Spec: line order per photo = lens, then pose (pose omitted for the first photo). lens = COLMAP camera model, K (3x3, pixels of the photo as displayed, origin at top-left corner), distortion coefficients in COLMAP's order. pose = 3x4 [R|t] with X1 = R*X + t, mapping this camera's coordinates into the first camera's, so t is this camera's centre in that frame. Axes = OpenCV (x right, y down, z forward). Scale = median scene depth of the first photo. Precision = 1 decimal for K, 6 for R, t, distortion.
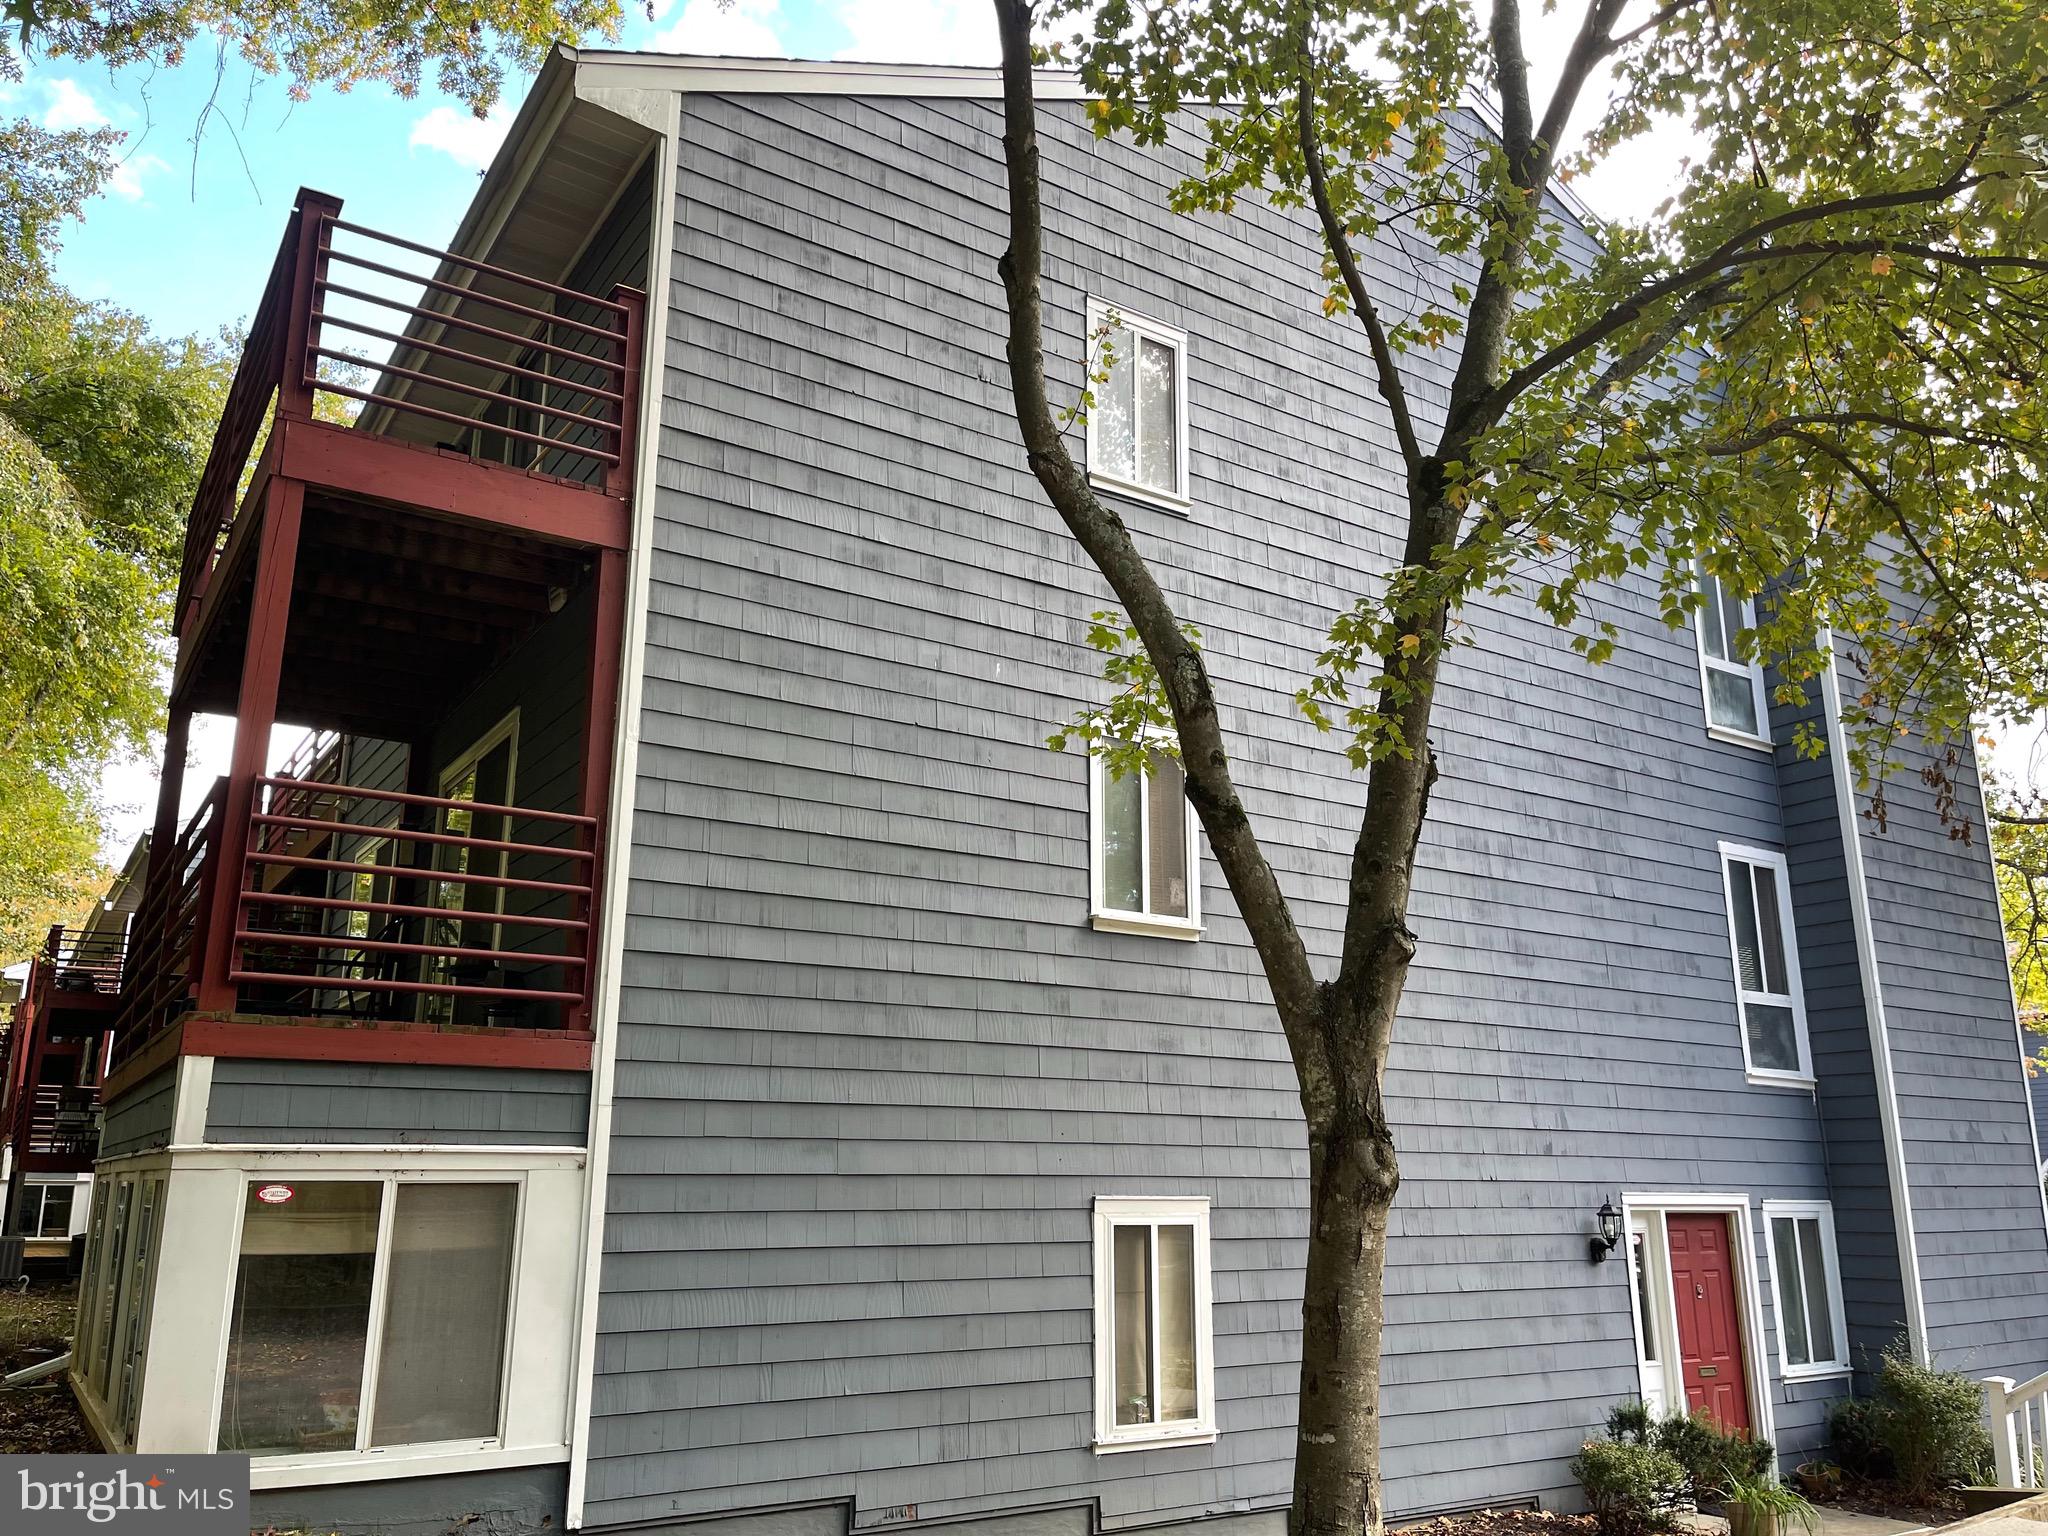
lens RADIAL K [[1552.6, 0, 1022.7], [0, 1552.6, 774.7], [0, 0, 1]] dist [0.045064, -0.012425]
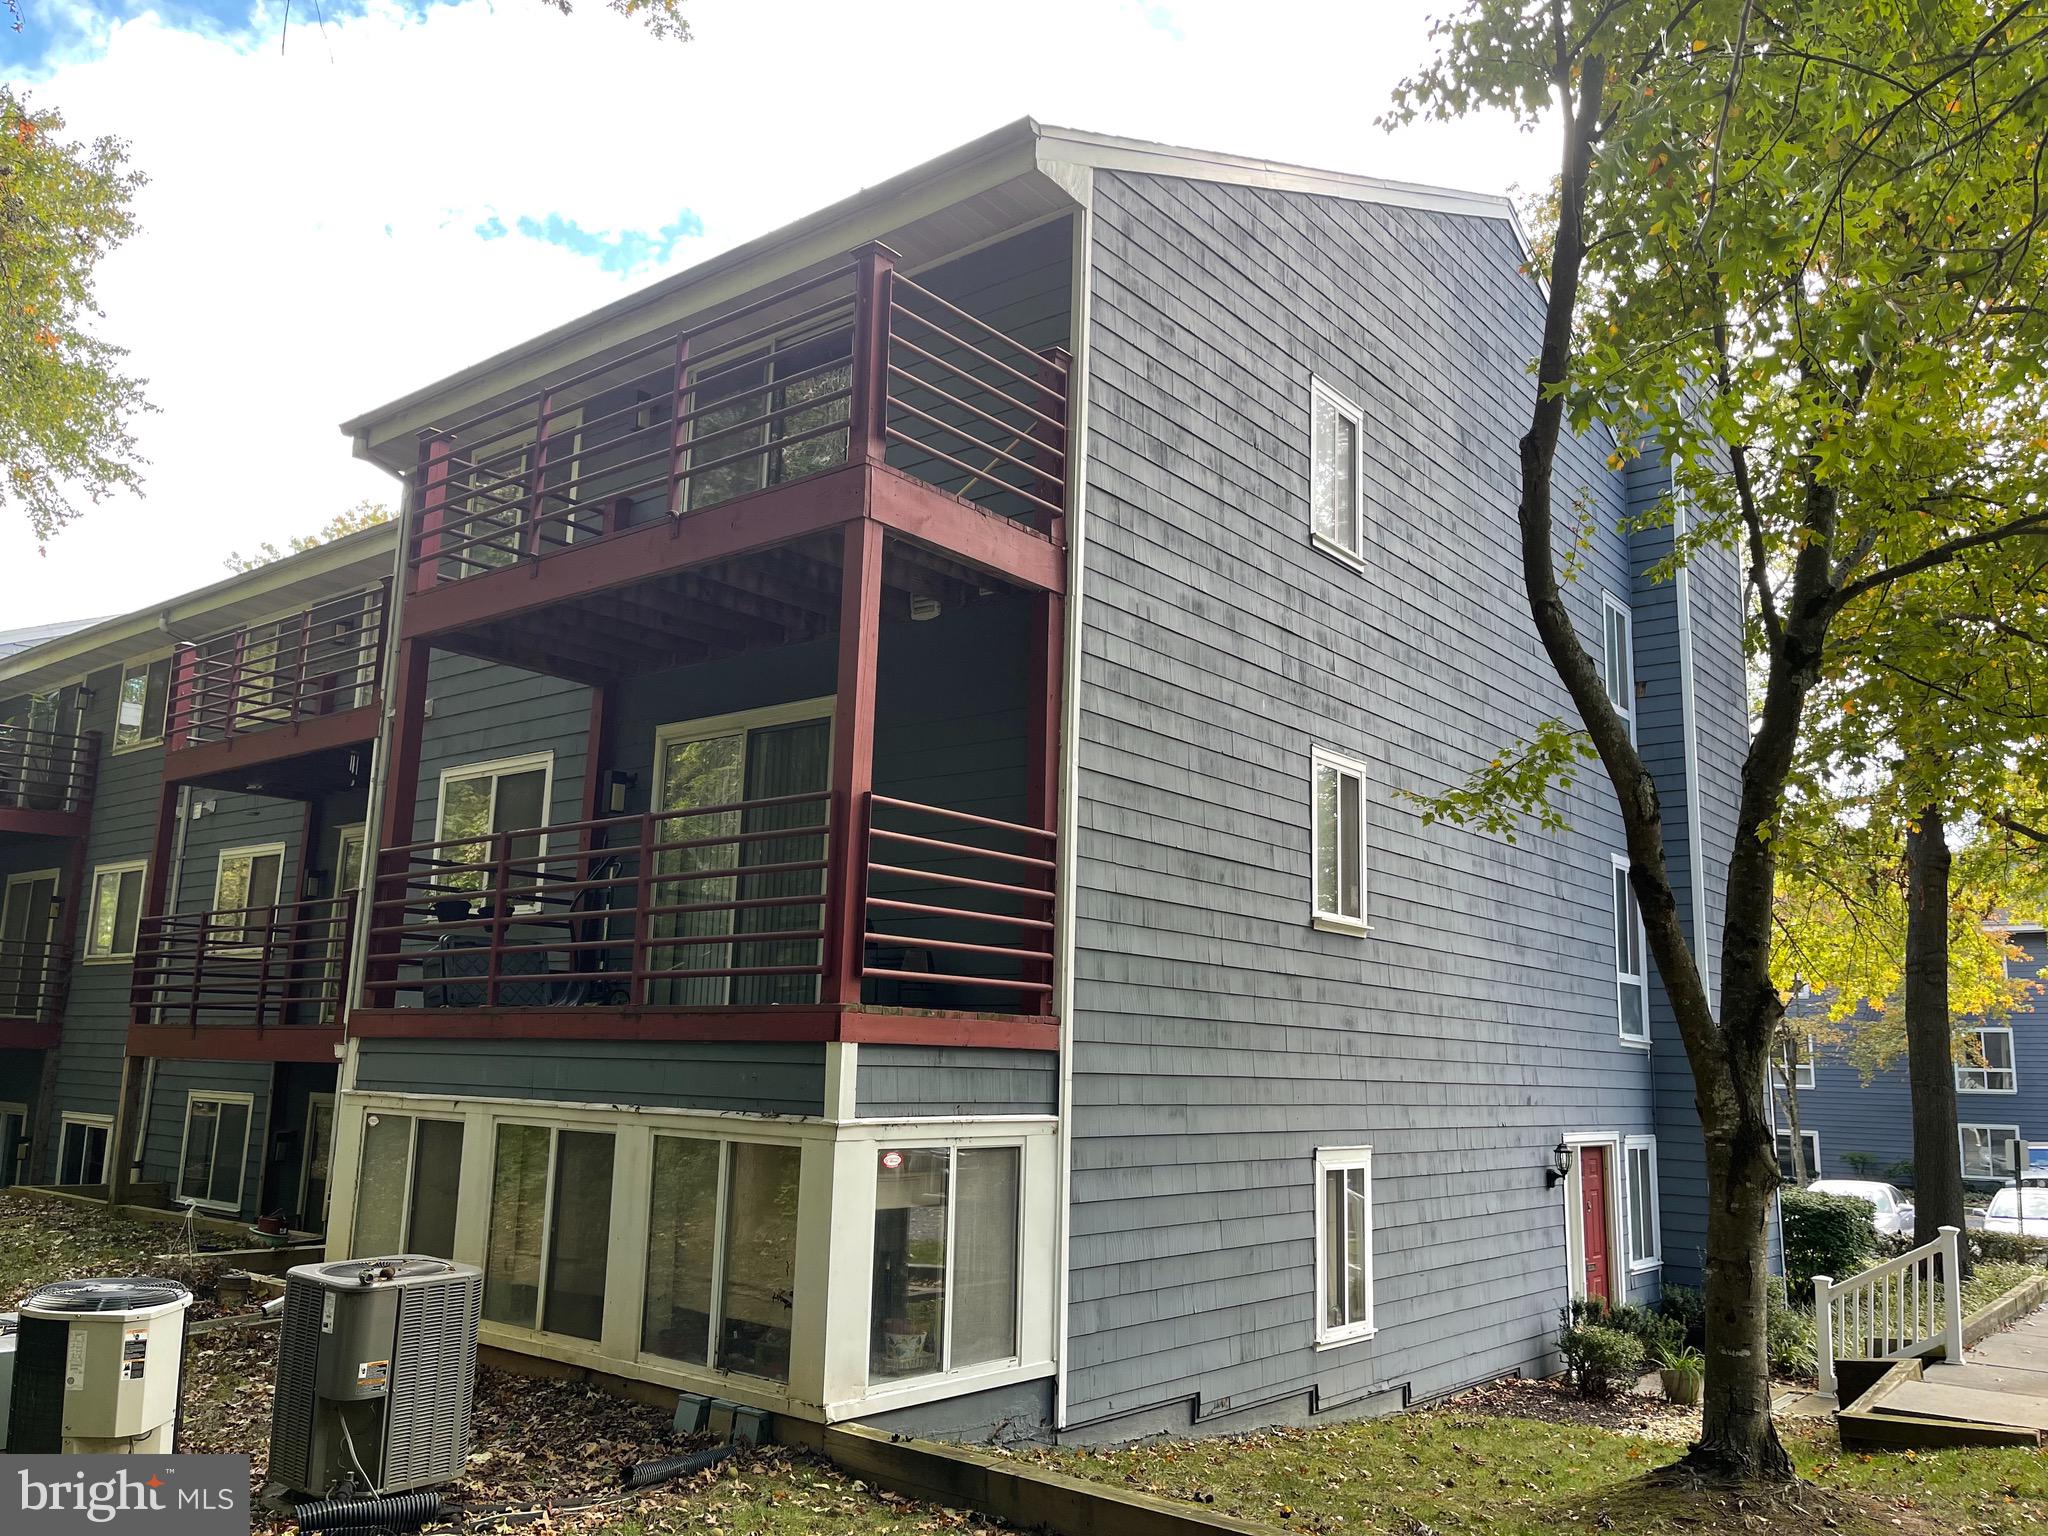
lens RADIAL K [[1552.6, 0, 1037.0], [0, 1552.6, 775.2], [0, 0, 1]] dist [0.045064, -0.012425]
pose [[0.951318, 0.081014, 0.297374, -0.569354], [-0.104127, 0.992586, 0.062697, -0.077072], [-0.290090, -0.090609, 0.952700, -0.082158]]
